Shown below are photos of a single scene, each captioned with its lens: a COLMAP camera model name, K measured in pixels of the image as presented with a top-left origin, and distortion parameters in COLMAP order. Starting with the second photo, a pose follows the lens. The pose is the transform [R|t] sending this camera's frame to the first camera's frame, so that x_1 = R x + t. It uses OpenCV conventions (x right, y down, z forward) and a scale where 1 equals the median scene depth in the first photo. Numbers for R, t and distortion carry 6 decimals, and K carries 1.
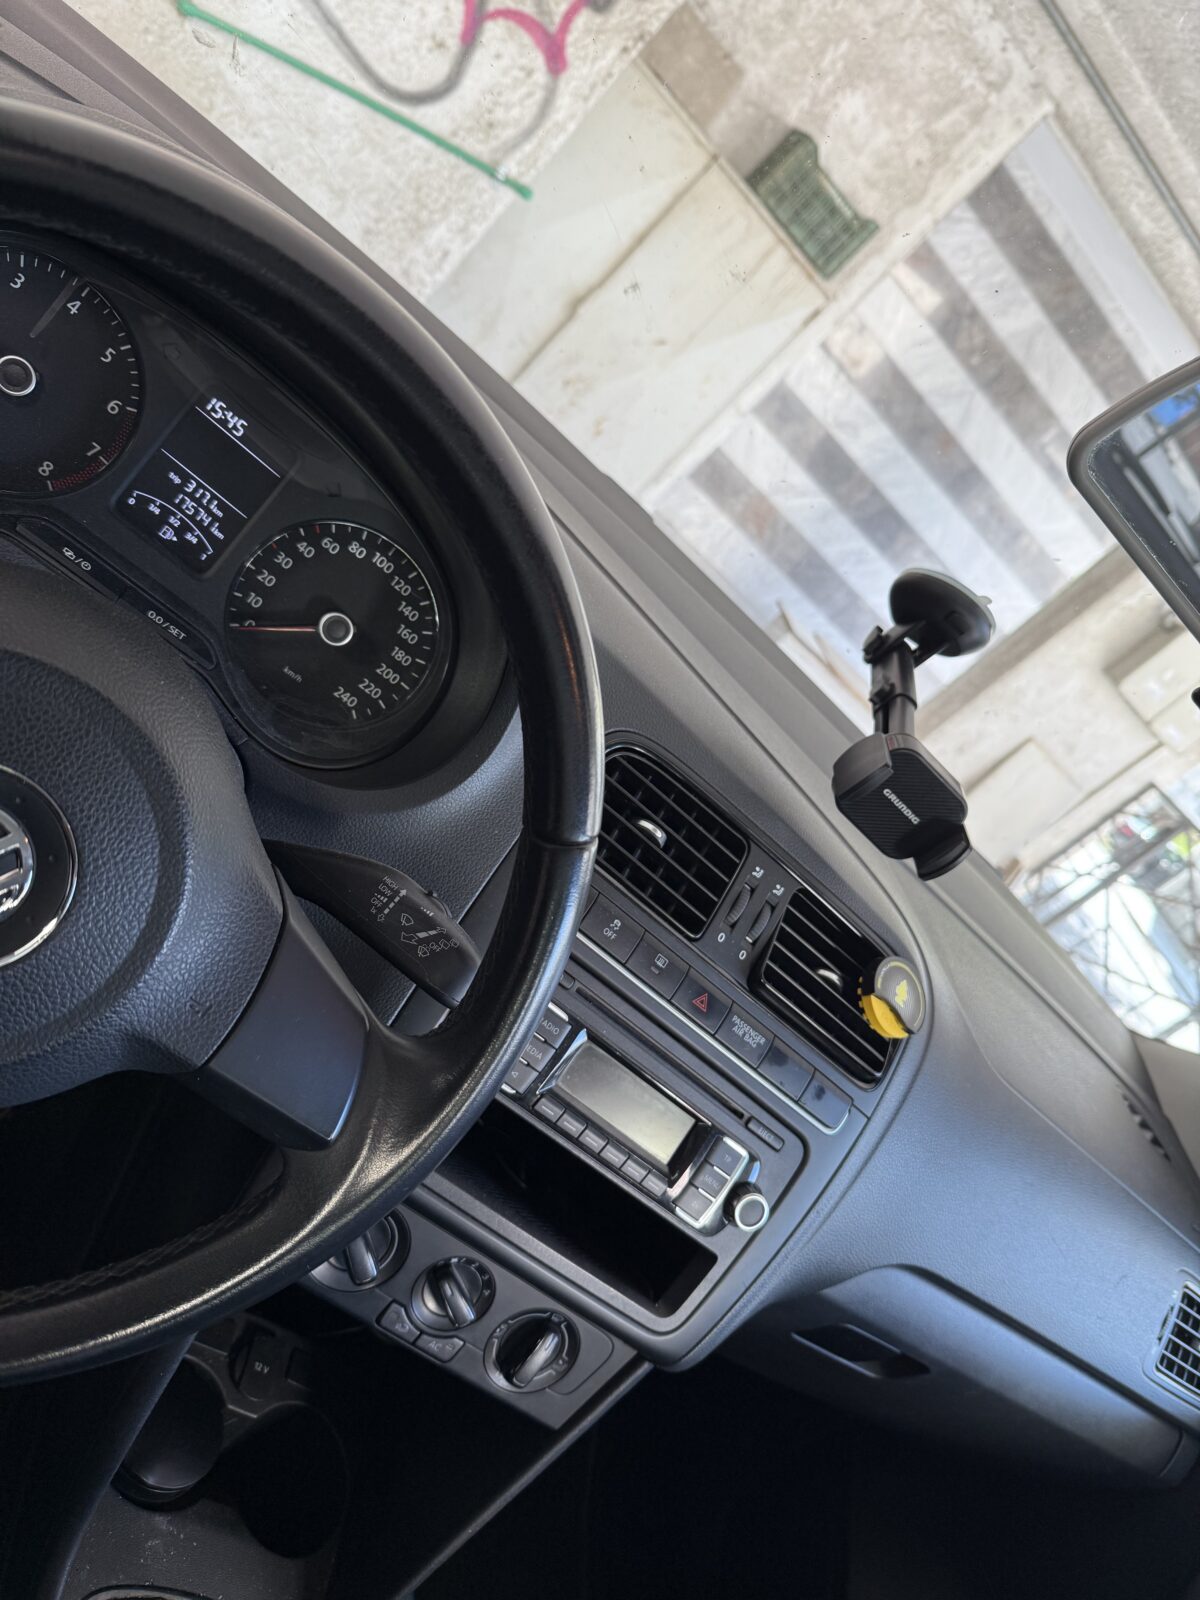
lens RADIAL K [[1121.9, 0, 599.3], [0, 1121.9, 798.7], [0, 0, 1]] dist [-0.049119, -0.006387]
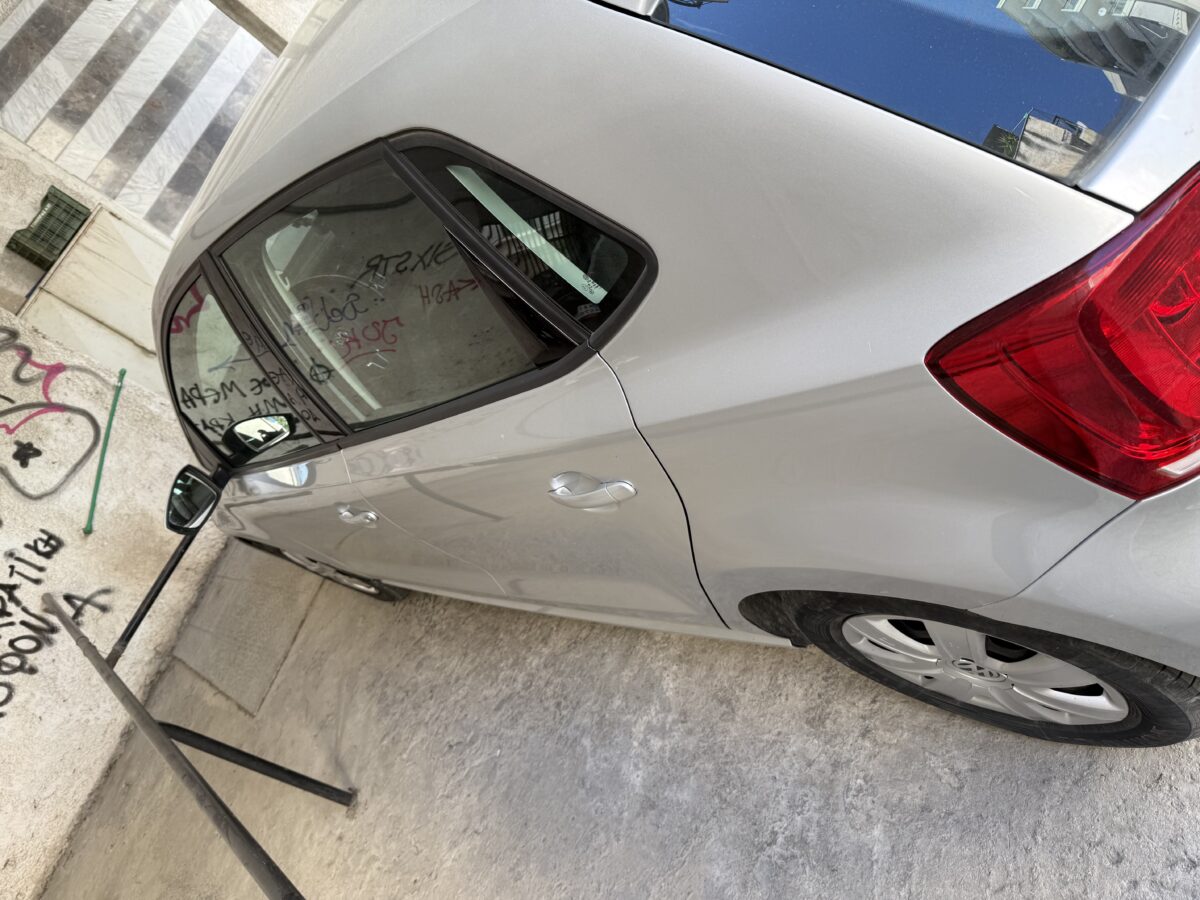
lens RADIAL K [[841.4, 0, 601.0], [0, 841.4, 448.8], [0, 0, 1]] dist [-0.049119, -0.006387]
pose [[-0.170859, -0.964600, -0.200881, -0.049525], [0.972704, -0.197623, 0.121621, 0.124460], [-0.157014, -0.174618, 0.972037, -0.738371]]
